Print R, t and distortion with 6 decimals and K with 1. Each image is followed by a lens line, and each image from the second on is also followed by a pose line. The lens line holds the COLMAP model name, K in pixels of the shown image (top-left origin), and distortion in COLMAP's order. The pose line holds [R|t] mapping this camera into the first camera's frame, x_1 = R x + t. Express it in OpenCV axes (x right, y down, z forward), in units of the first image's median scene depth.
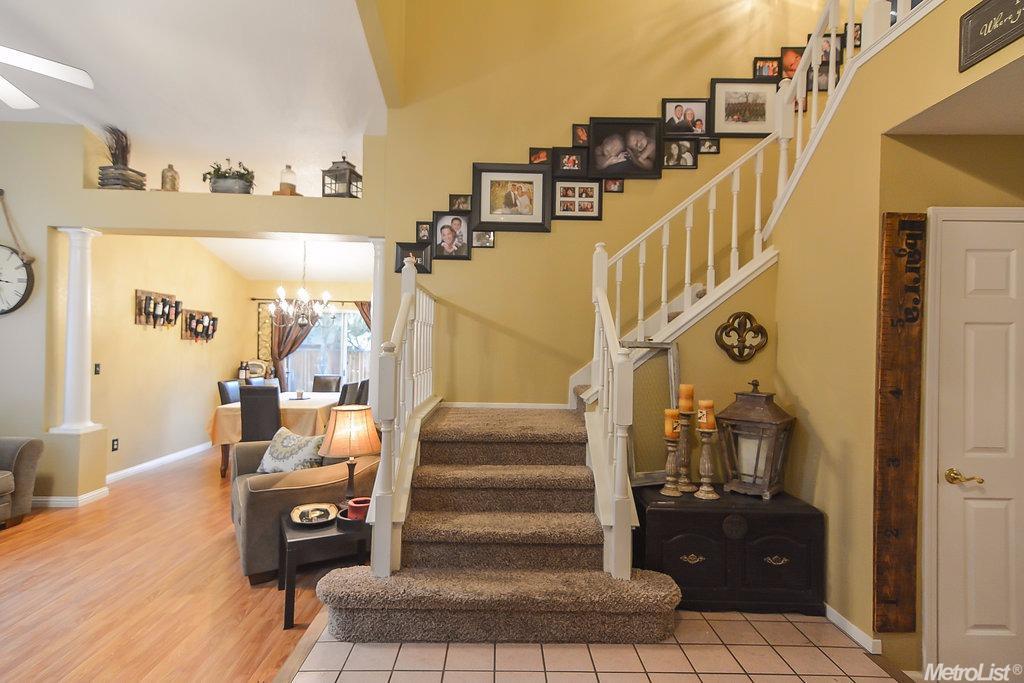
lens RADIAL K [[526.4, 0, 511.5], [0, 526.4, 347.6], [0, 0, 1]] dist [0.030206, 0.000974]
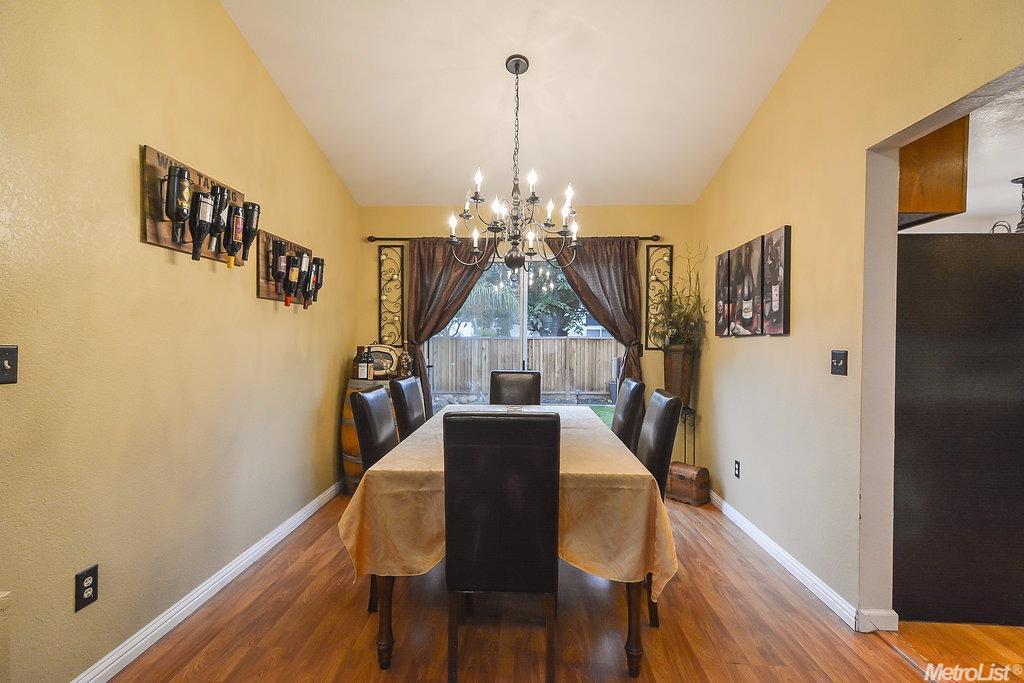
lens RADIAL K [[481.3, 0, 510.0], [0, 481.3, 342.9], [0, 0, 1]] dist [0.015854, -0.001357]
pose [[0.998671, -0.012727, -0.049938, -0.408036], [0.013188, 0.999873, 0.008927, 0.023968], [0.049818, -0.009573, 0.998712, 0.634540]]
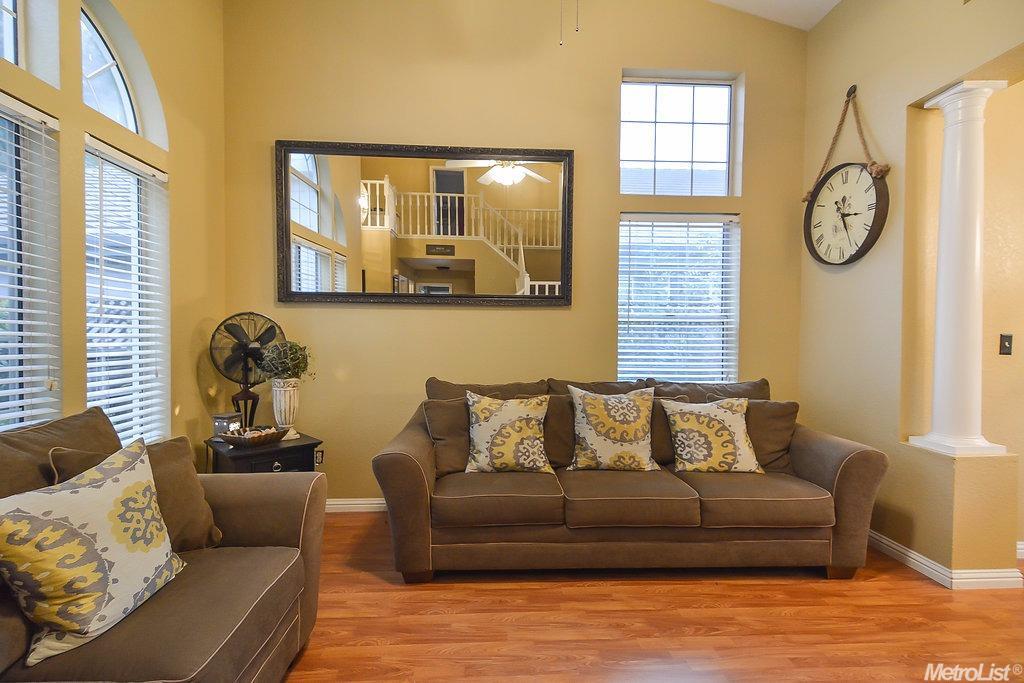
lens RADIAL K [[481.3, 0, 511.4], [0, 481.3, 350.3], [0, 0, 1]] dist [0.015854, -0.001357]
pose [[0.027930, 0.004780, -0.999598, -0.252064], [0.000239, 0.999989, 0.004788, 0.038843], [0.999610, -0.000372, 0.027929, 0.424556]]
